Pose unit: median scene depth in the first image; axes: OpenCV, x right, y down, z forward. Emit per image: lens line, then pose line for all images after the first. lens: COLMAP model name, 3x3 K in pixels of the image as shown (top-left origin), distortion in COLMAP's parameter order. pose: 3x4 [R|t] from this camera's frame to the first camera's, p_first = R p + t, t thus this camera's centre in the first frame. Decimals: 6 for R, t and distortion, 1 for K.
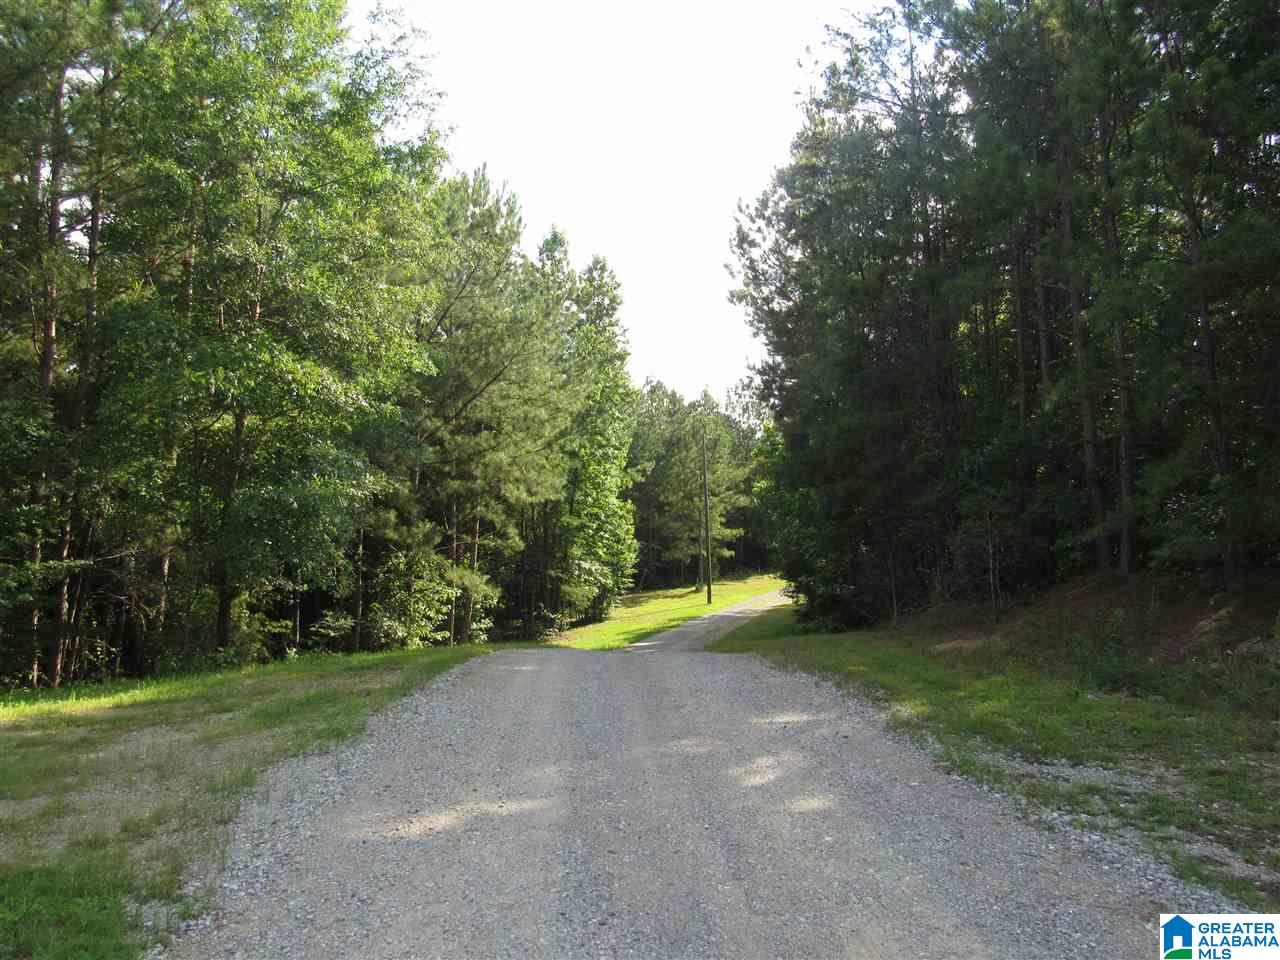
lens RADIAL K [[936.1, 0, 640.0], [0, 936.1, 480.0], [0, 0, 1]] dist [-0.020080, 0.001085]
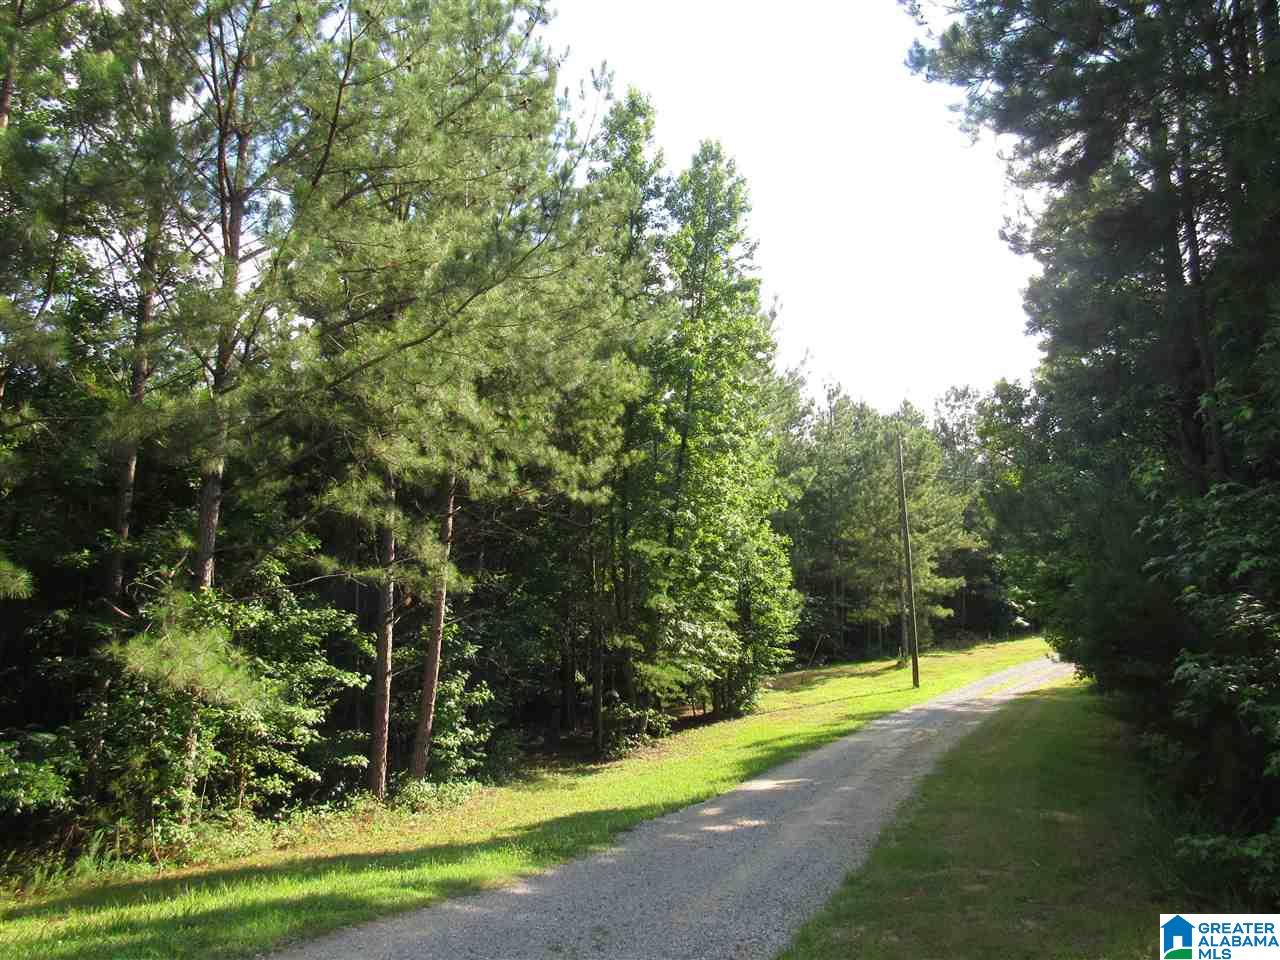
lens RADIAL K [[936.1, 0, 640.0], [0, 936.1, 480.0], [0, 0, 1]] dist [-0.020080, 0.001085]
pose [[0.975262, -0.032037, -0.218717, 0.031010], [0.017099, 0.997411, -0.069856, 0.026745], [0.220389, 0.064388, 0.973285, 0.285083]]
